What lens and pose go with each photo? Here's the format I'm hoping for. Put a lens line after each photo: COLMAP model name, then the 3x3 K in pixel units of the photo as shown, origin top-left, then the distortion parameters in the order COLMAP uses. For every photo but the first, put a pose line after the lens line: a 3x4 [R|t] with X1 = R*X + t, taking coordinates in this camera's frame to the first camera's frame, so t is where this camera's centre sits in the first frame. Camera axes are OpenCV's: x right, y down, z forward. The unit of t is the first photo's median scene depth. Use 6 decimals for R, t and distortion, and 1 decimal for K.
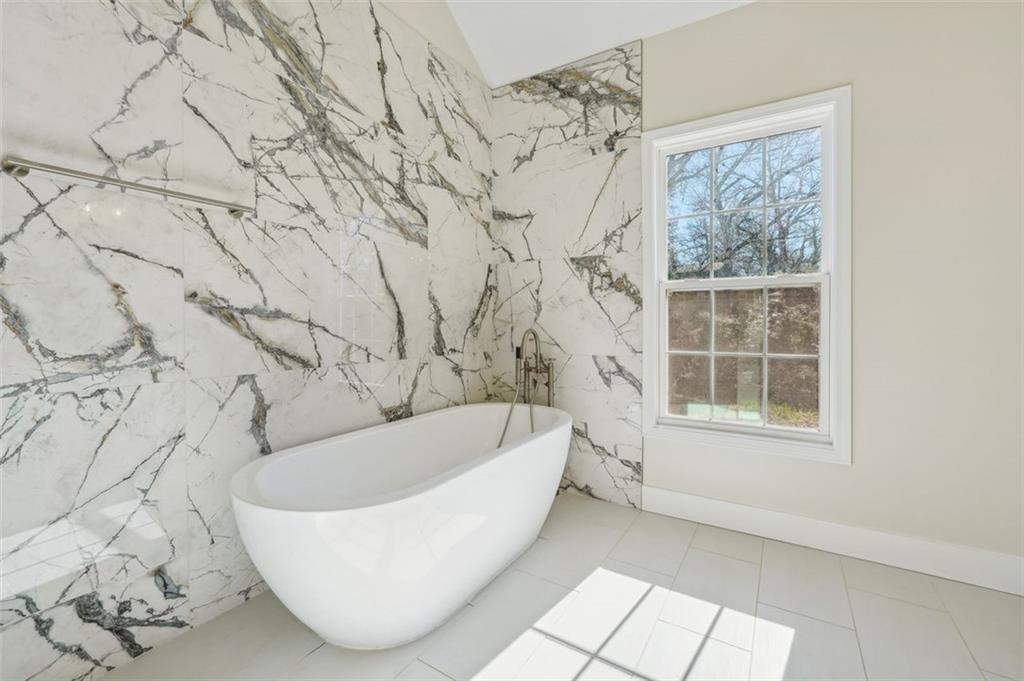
lens RADIAL K [[442.4, 0, 511.1], [0, 442.4, 316.5], [0, 0, 1]] dist [-0.011150, 0.000709]
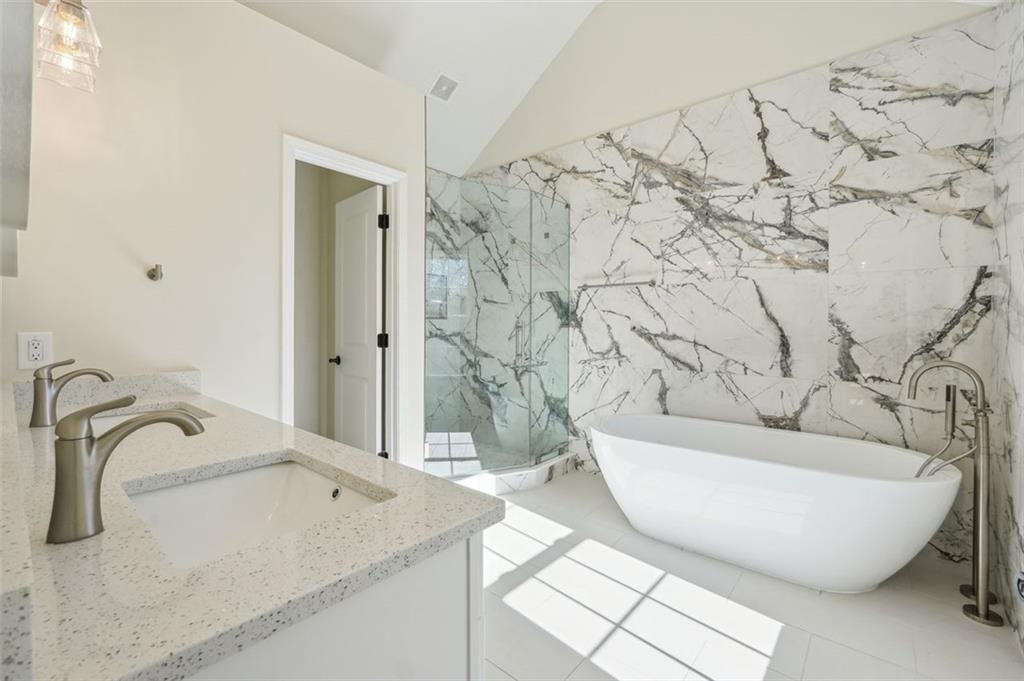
lens RADIAL K [[434.8, 0, 509.7], [0, 434.8, 337.1], [0, 0, 1]] dist [-0.006376, 0.000295]
pose [[-0.146773, 0.001062, -0.989170, 1.001052], [-0.006973, 0.999973, 0.002108, -0.003245], [0.989146, 0.007207, -0.146762, 0.491254]]
